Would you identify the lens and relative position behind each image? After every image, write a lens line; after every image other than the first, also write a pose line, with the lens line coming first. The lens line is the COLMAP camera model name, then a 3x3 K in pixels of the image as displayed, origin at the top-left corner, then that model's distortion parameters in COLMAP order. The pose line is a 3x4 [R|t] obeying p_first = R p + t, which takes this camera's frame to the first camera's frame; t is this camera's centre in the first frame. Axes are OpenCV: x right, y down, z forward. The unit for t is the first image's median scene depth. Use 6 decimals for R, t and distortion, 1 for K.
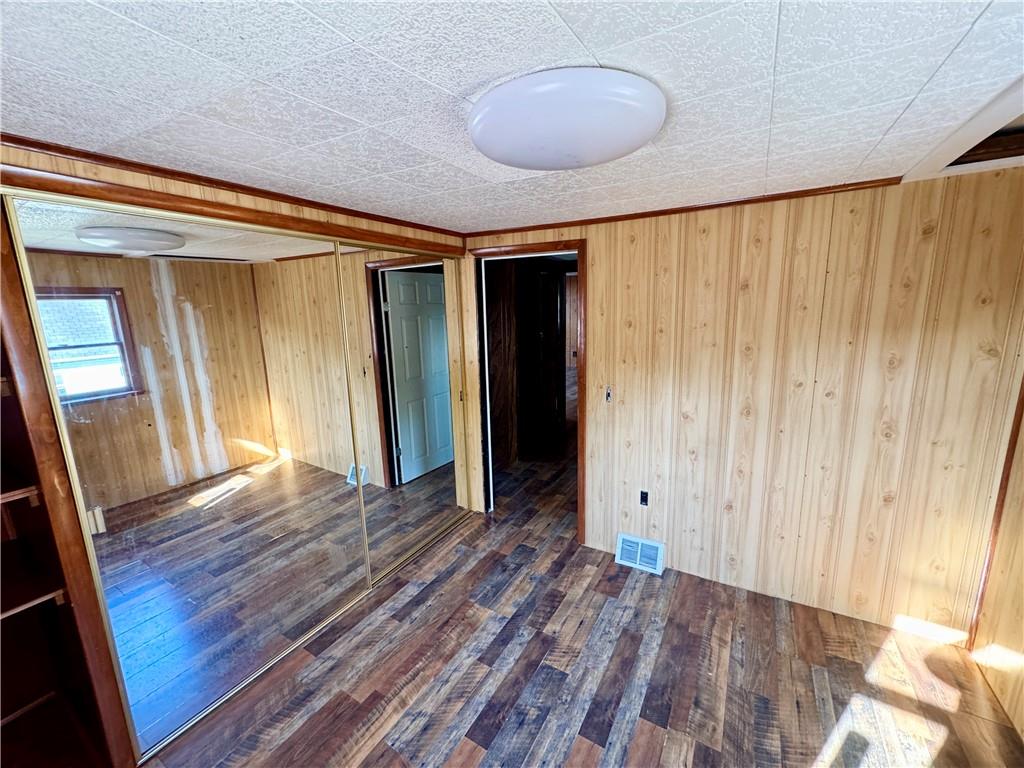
lens RADIAL K [[409.4, 0, 511.3], [0, 409.4, 382.2], [0, 0, 1]] dist [-0.003794, -0.000449]
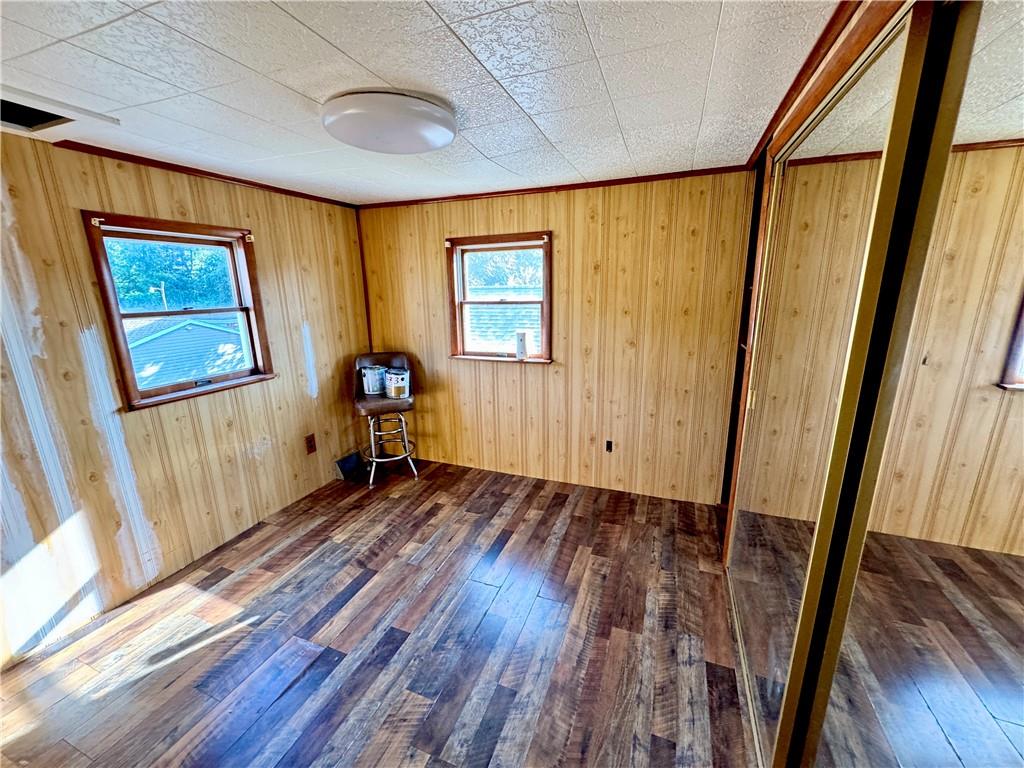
lens RADIAL K [[409.4, 0, 517.0], [0, 409.4, 382.8], [0, 0, 1]] dist [-0.003794, -0.000449]
pose [[-0.984104, 0.078321, -0.159393, -0.002360], [0.005128, 0.909663, 0.415316, -0.217869], [0.177522, 0.407896, -0.895604, 1.519602]]
